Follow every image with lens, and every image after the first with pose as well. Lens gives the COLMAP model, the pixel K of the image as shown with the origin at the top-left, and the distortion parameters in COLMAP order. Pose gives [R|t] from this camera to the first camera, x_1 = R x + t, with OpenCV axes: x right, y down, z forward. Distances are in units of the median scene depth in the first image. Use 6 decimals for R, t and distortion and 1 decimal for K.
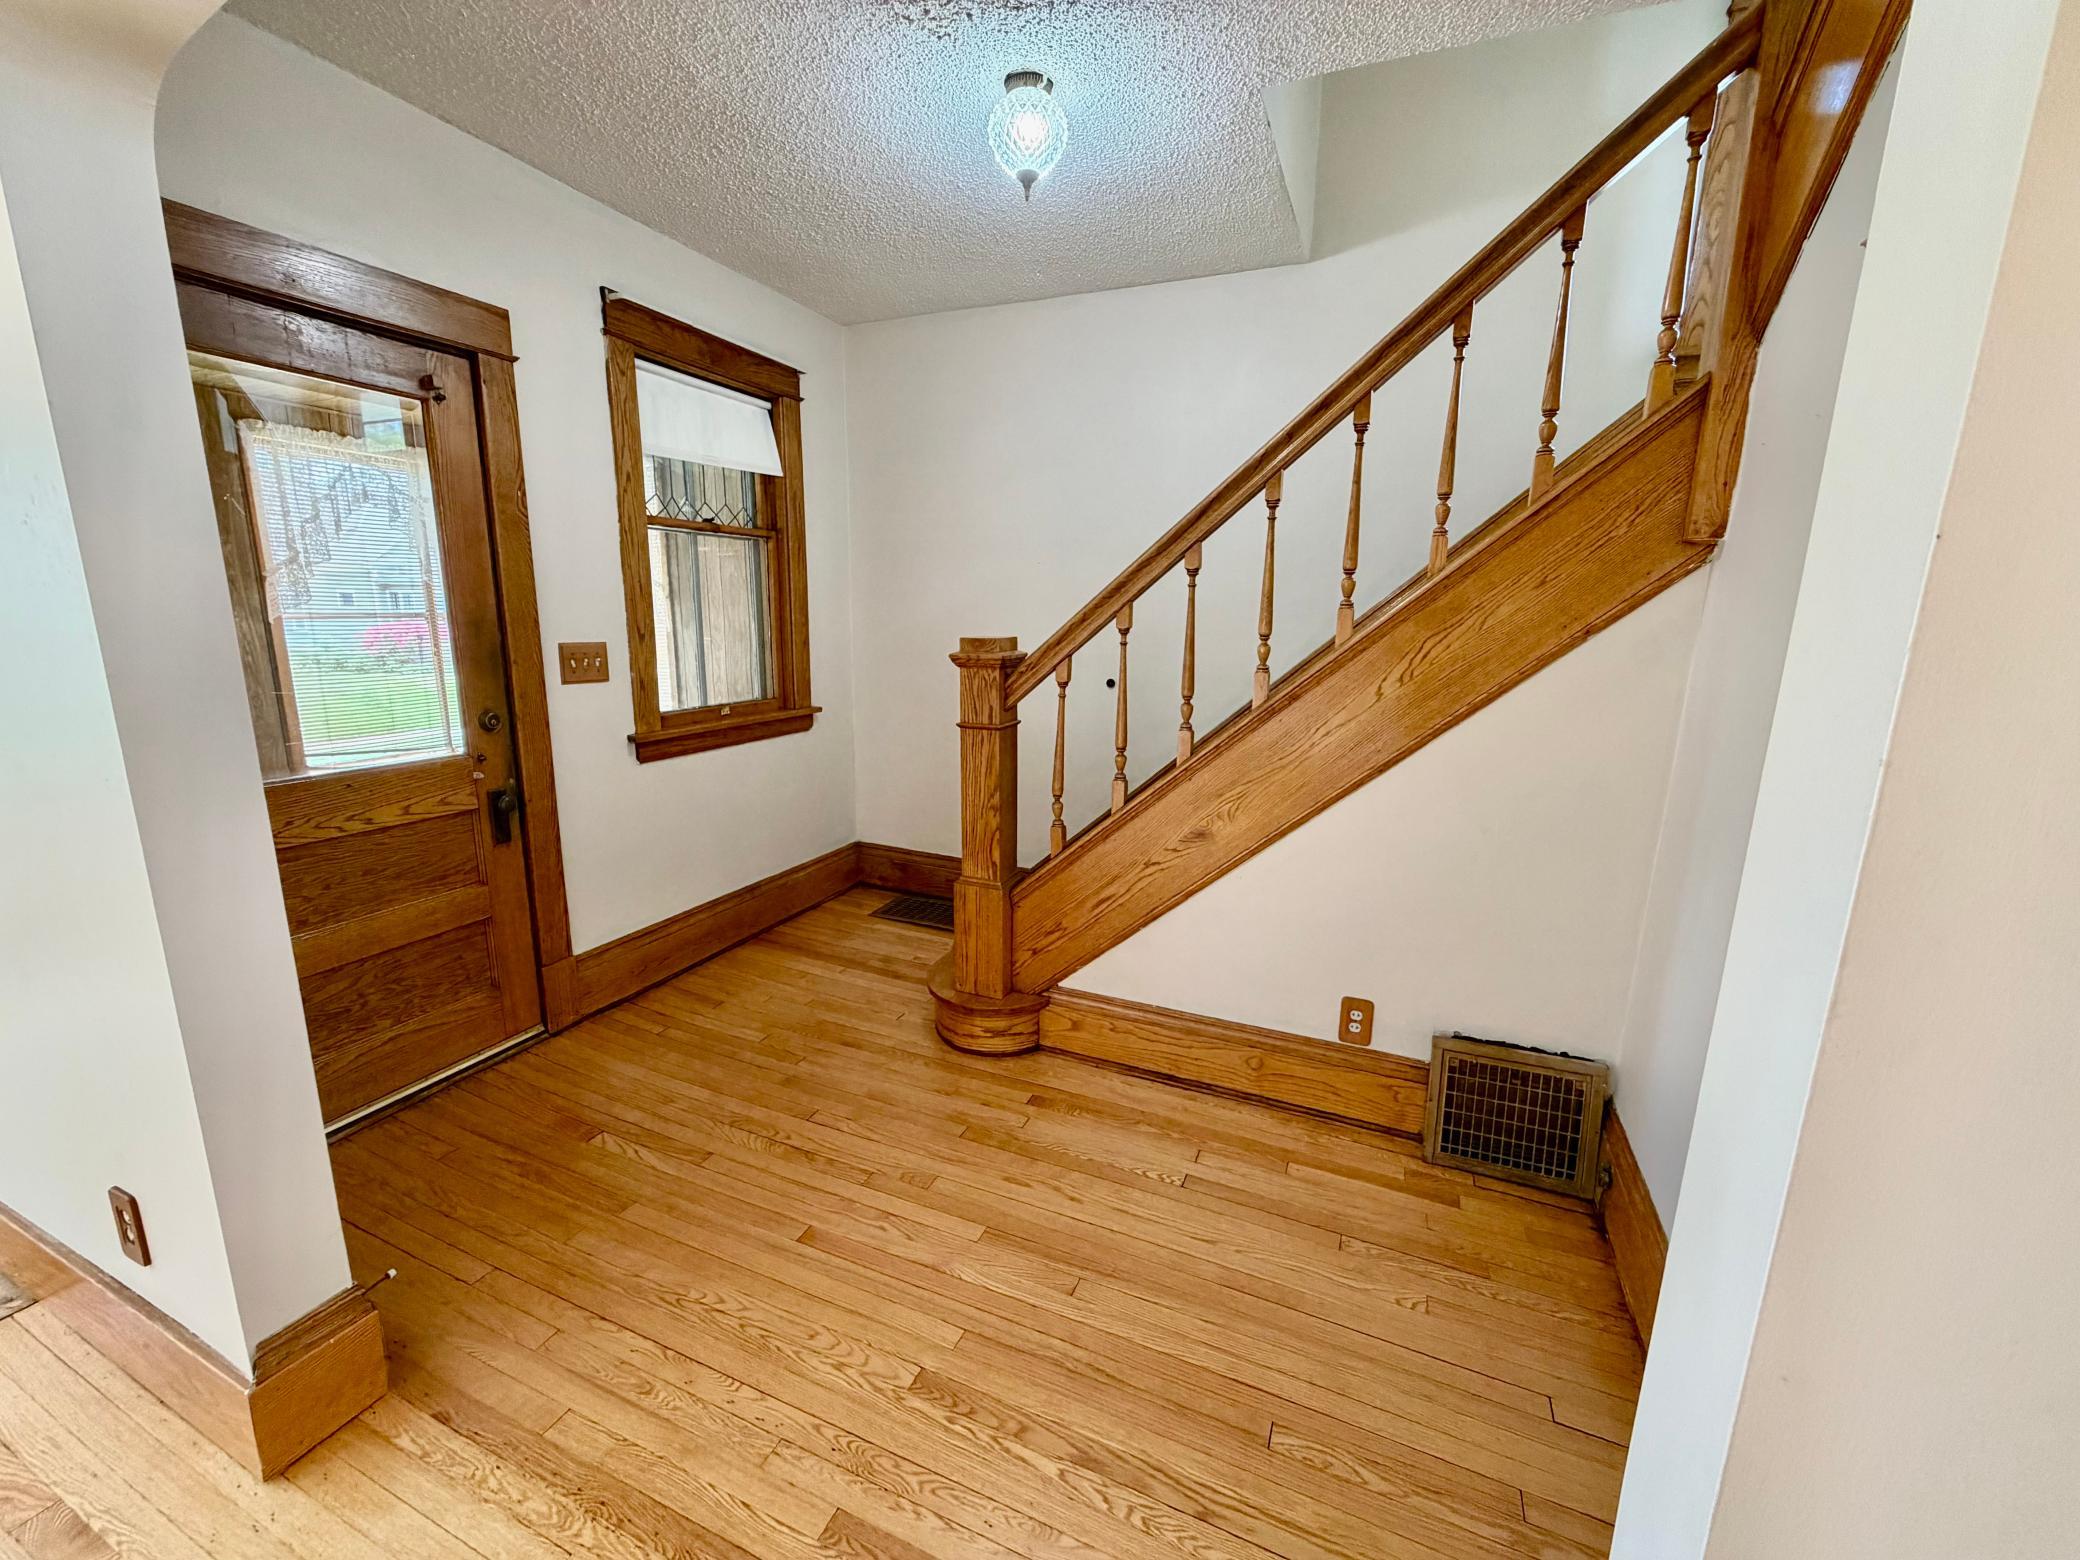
lens RADIAL K [[826.5, 0, 1041.5], [0, 826.5, 777.1], [0, 0, 1]] dist [-0.002682, 0.000033]
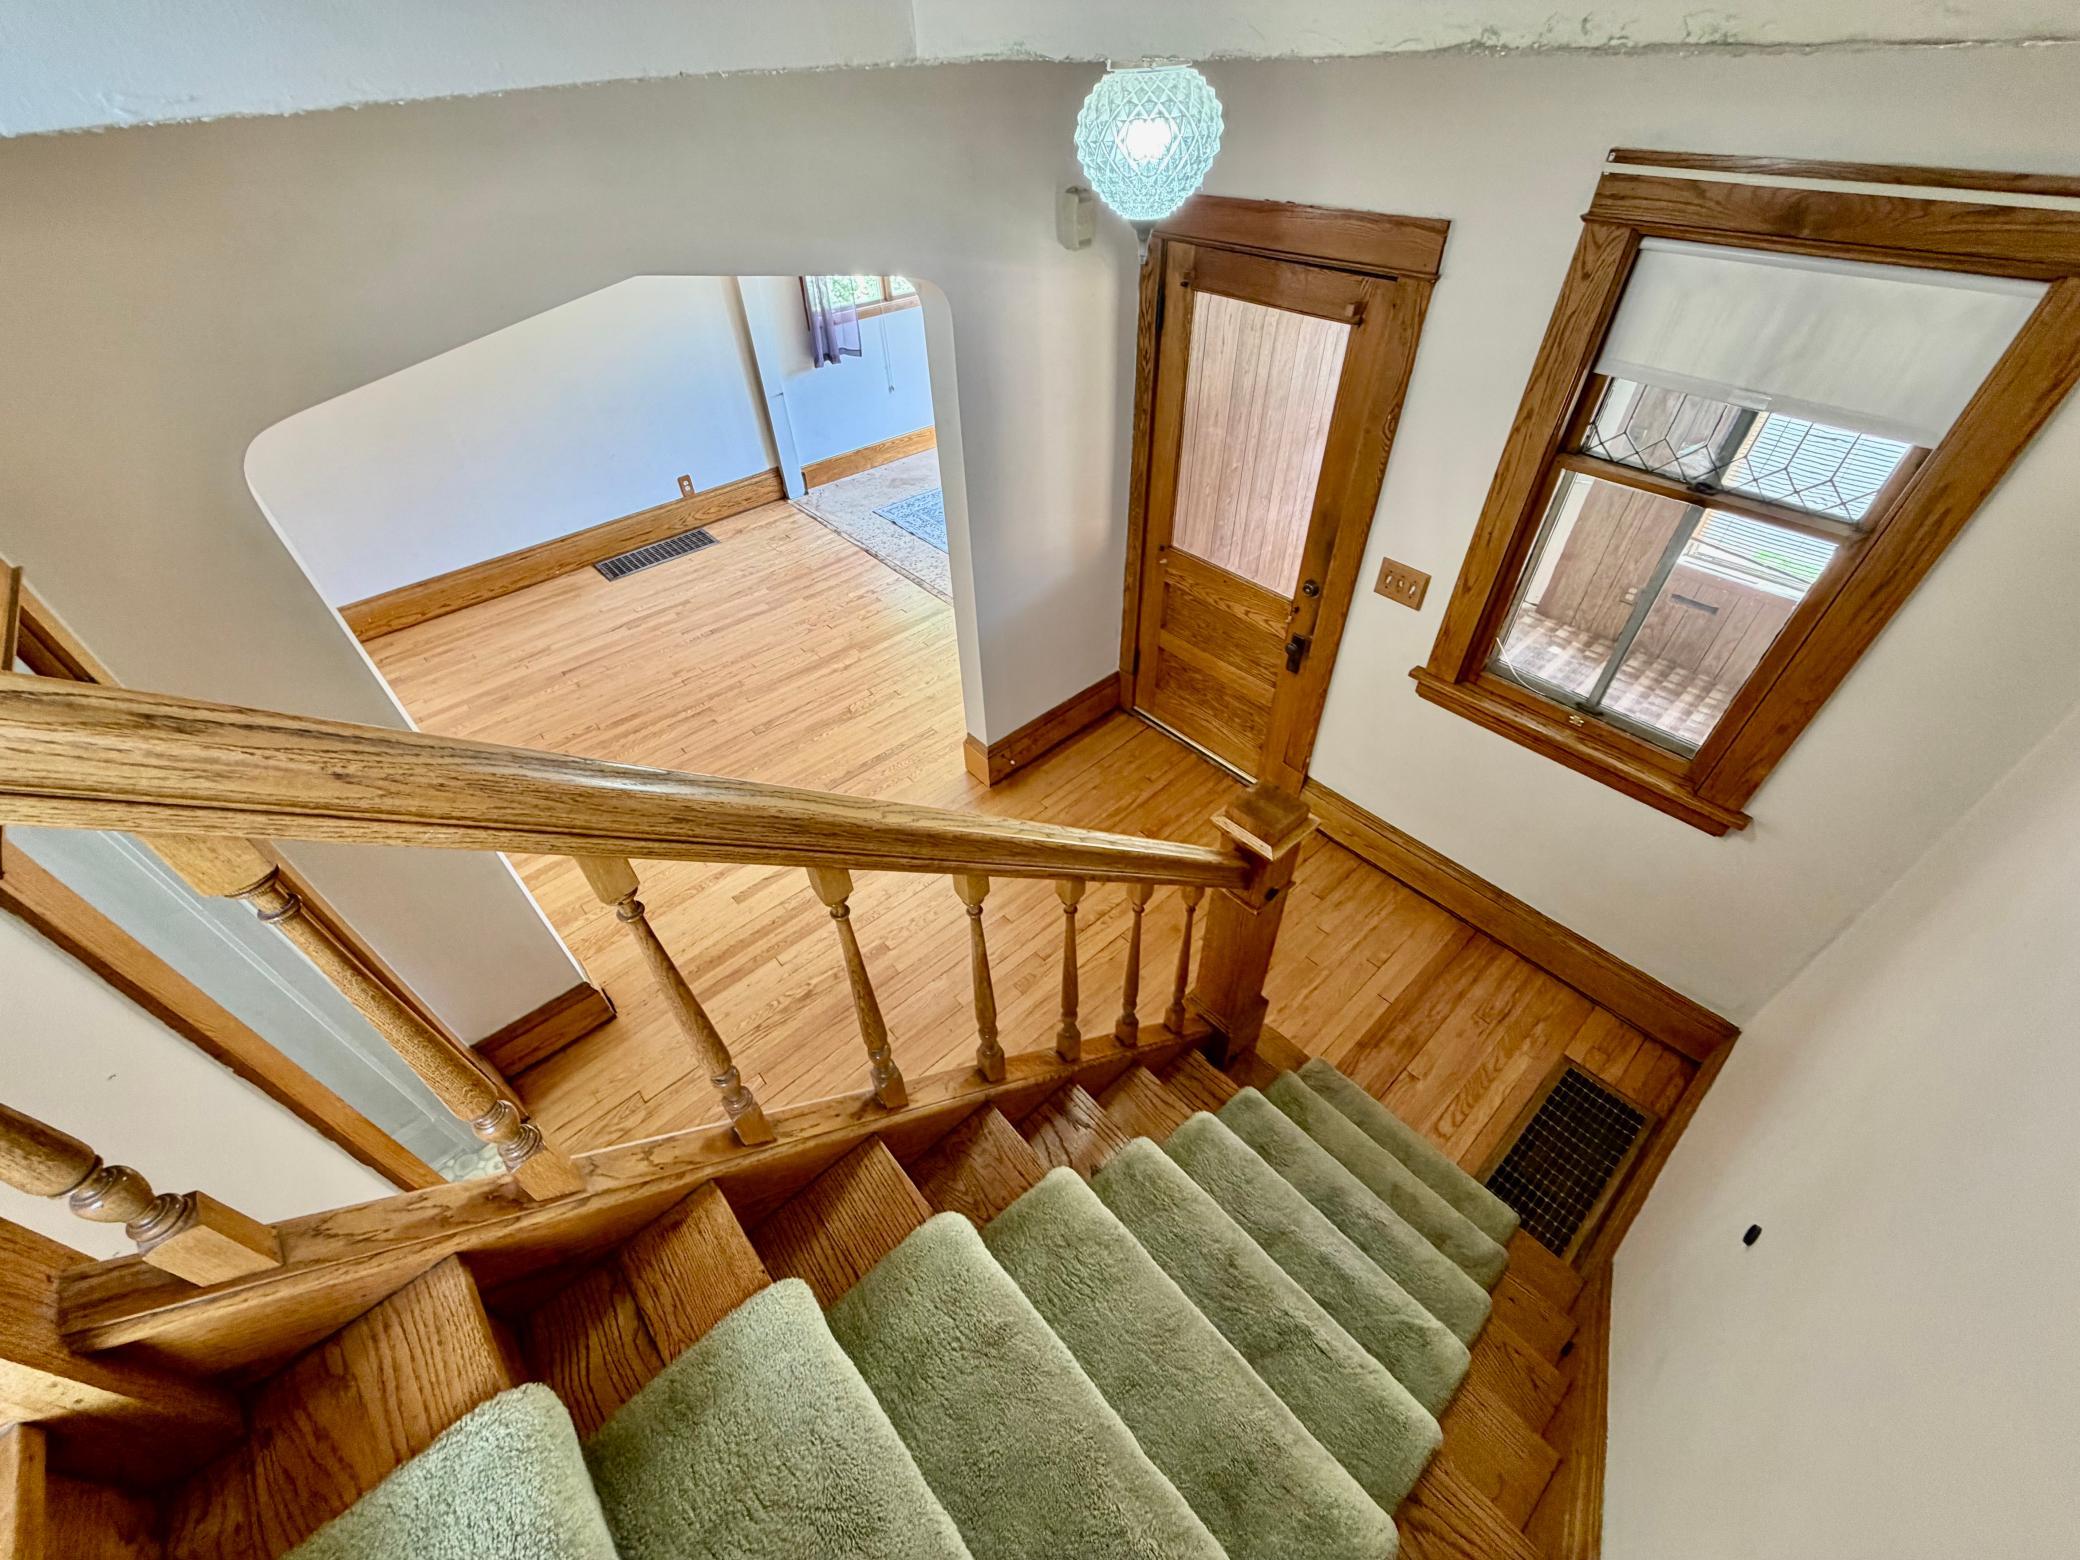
lens RADIAL K [[826.5, 0, 1036.5], [0, 826.5, 780.0], [0, 0, 1]] dist [-0.002682, 0.000033]
pose [[-0.427781, 0.610885, -0.666200, 0.525876], [-0.159145, 0.674626, 0.720800, -0.716315], [0.889762, 0.414367, -0.191373, 0.999213]]
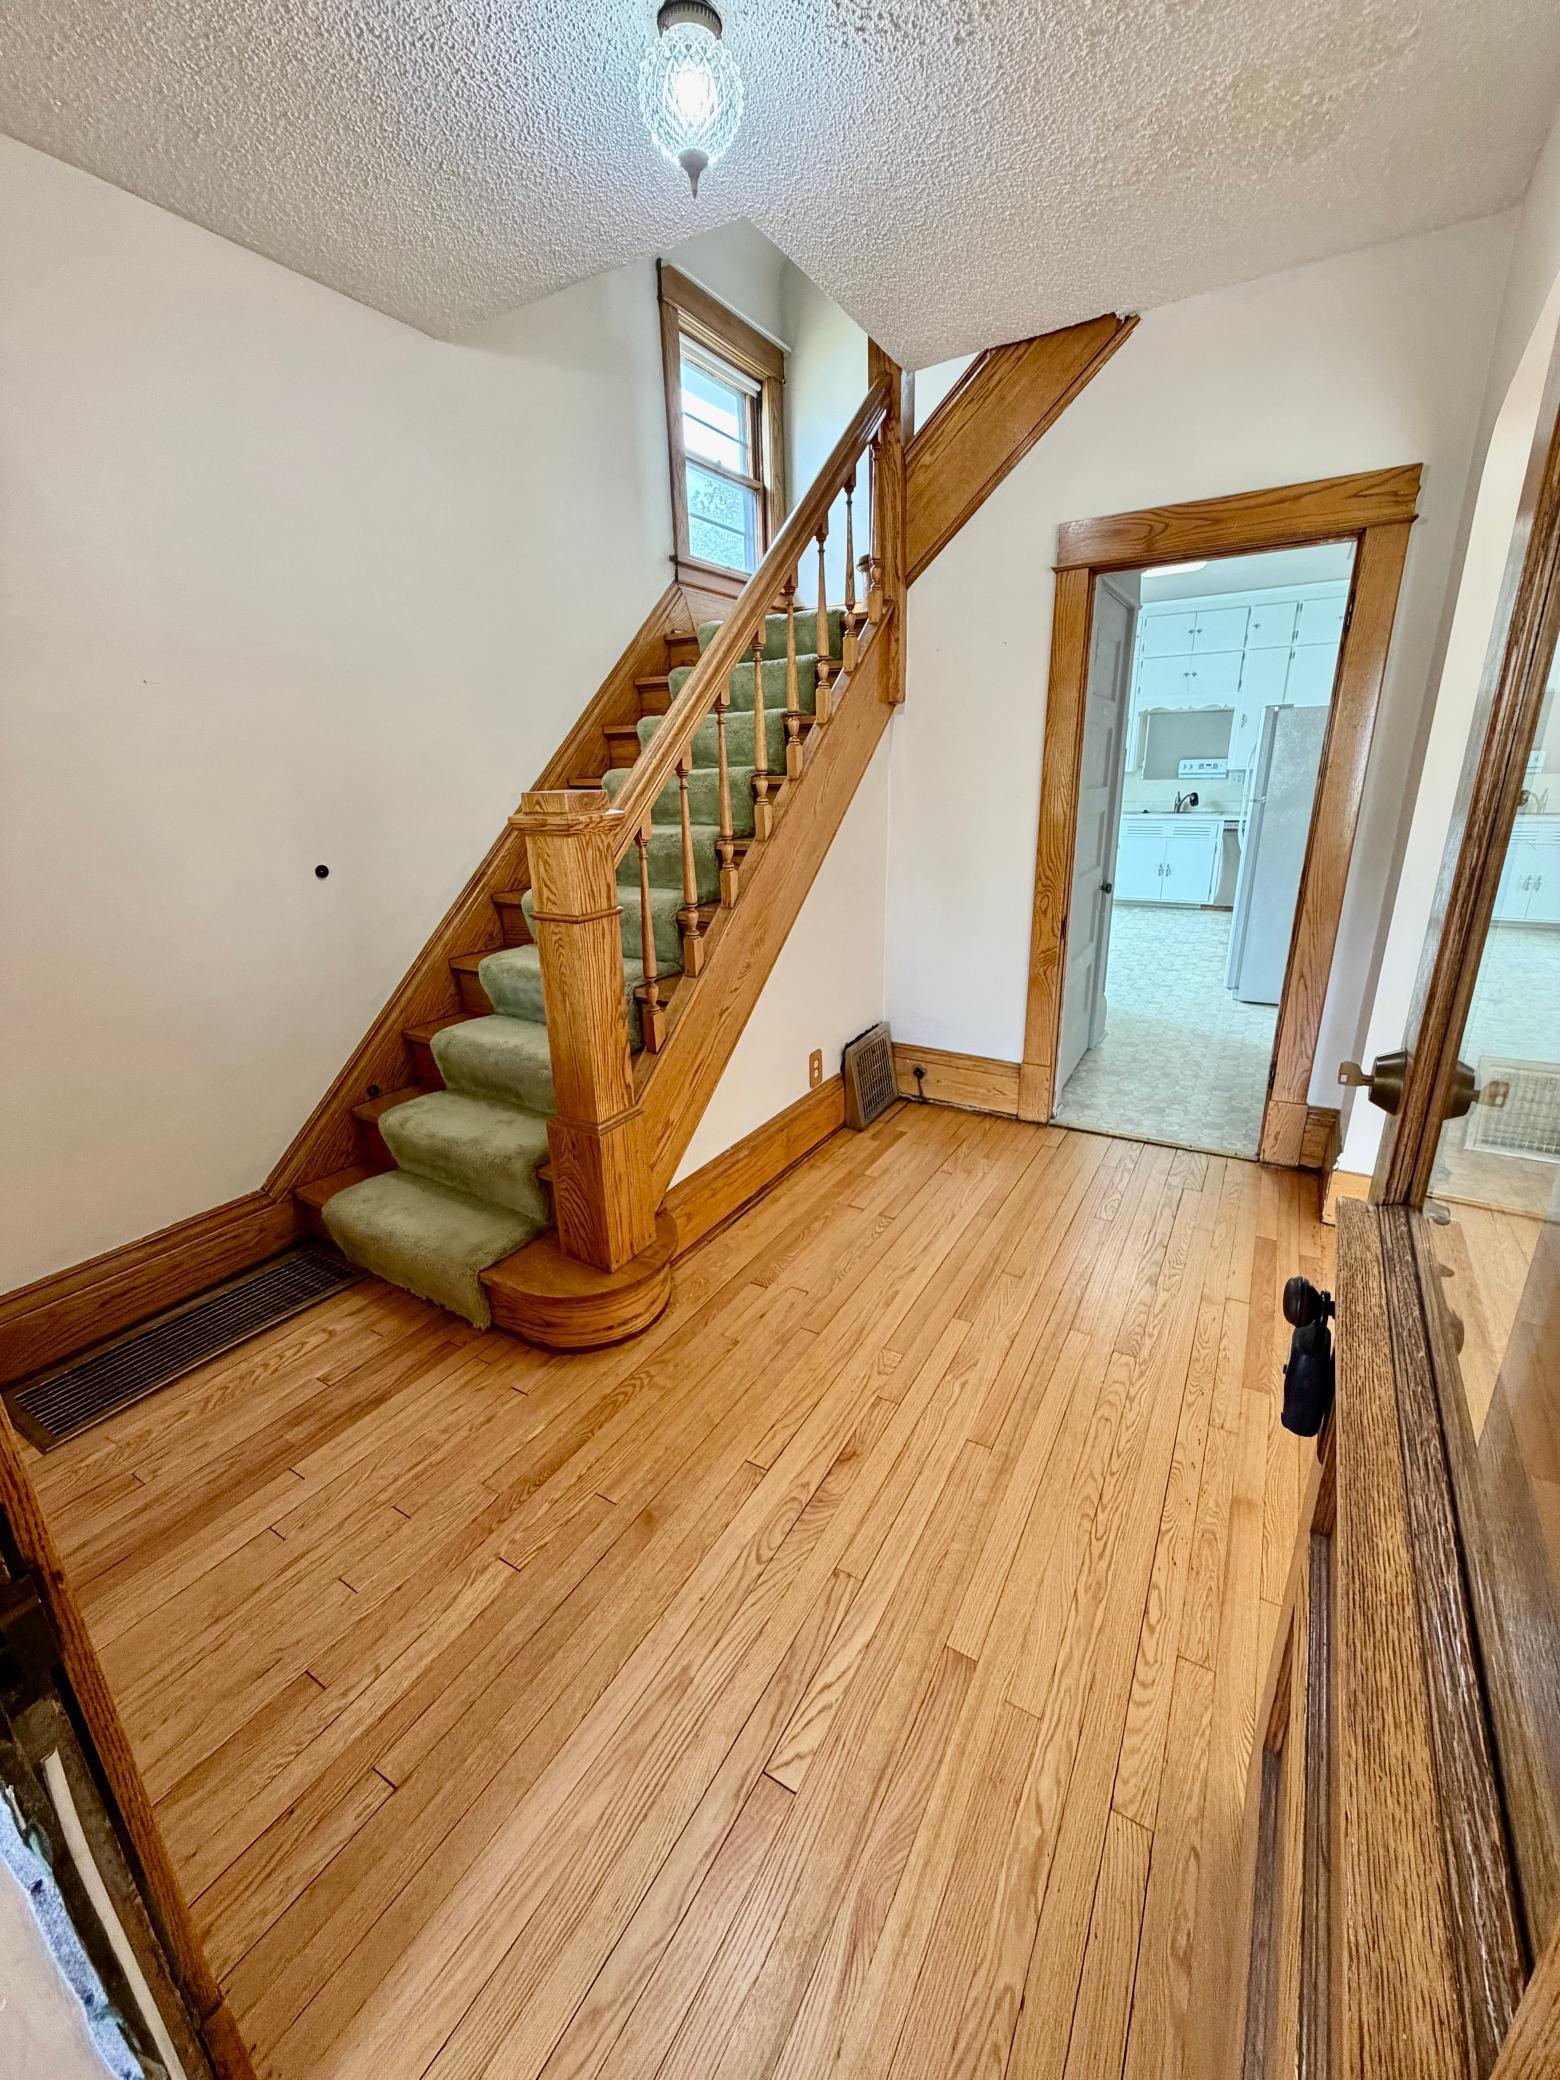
lens RADIAL K [[826.5, 0, 774.8], [0, 826.5, 1030.8], [0, 0, 1]] dist [-0.002682, 0.000033]
pose [[0.137951, -0.320506, 0.937147, -0.815249], [0.228443, 0.930978, 0.284769, -0.145981], [-0.963734, 0.174801, 0.201646, 0.756603]]
